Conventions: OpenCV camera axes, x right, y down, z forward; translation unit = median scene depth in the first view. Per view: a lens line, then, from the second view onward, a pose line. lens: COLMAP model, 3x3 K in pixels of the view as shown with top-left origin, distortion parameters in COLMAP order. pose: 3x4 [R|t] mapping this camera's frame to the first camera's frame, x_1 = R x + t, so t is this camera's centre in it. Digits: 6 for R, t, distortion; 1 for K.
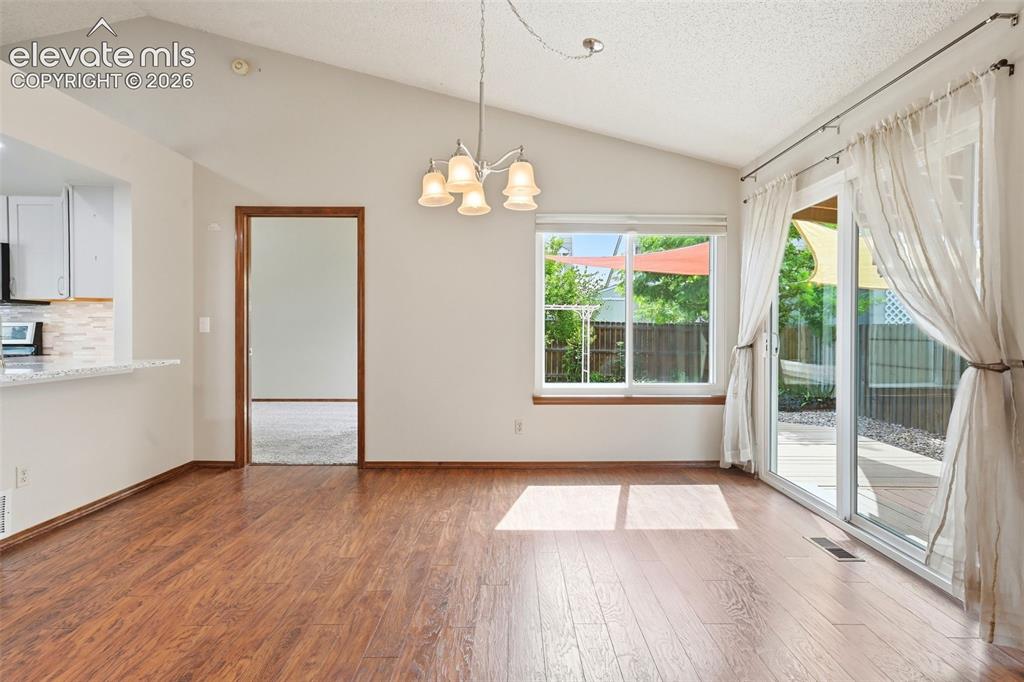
lens RADIAL K [[495.6, 0, 512.0], [0, 495.6, 341.0], [0, 0, 1]] dist [-0.020872, 0.027018]
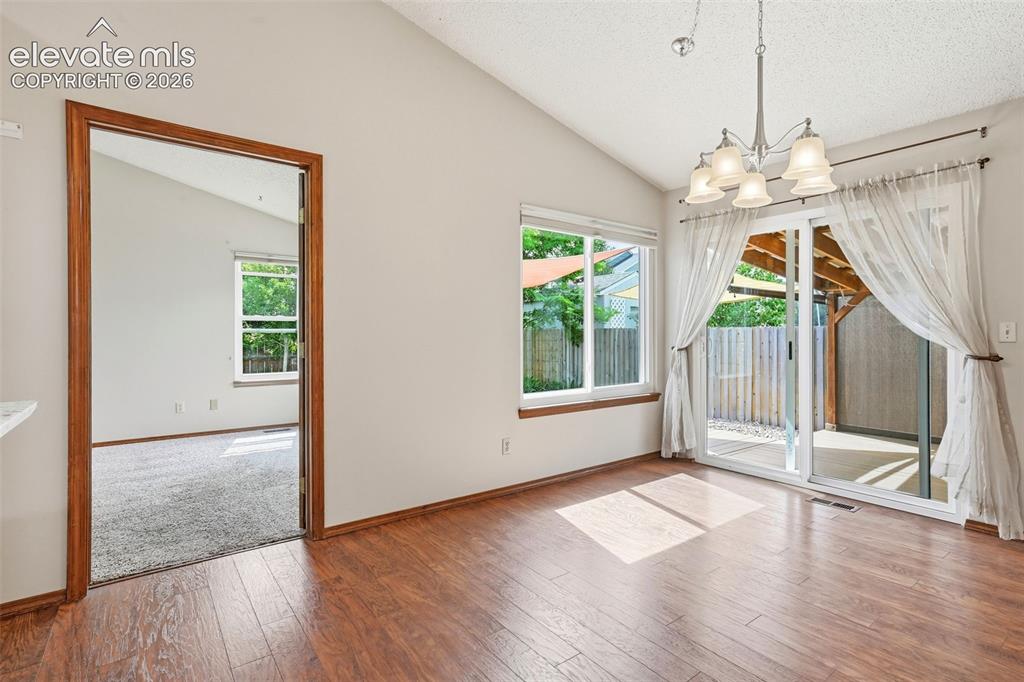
lens RADIAL K [[495.6, 0, 512.0], [0, 495.6, 341.0], [0, 0, 1]] dist [-0.020872, 0.027018]
pose [[0.802145, -0.010599, 0.597035, -0.526920], [0.016257, 0.999859, -0.004093, -0.008264], [-0.596907, 0.012990, 0.802205, 0.312700]]
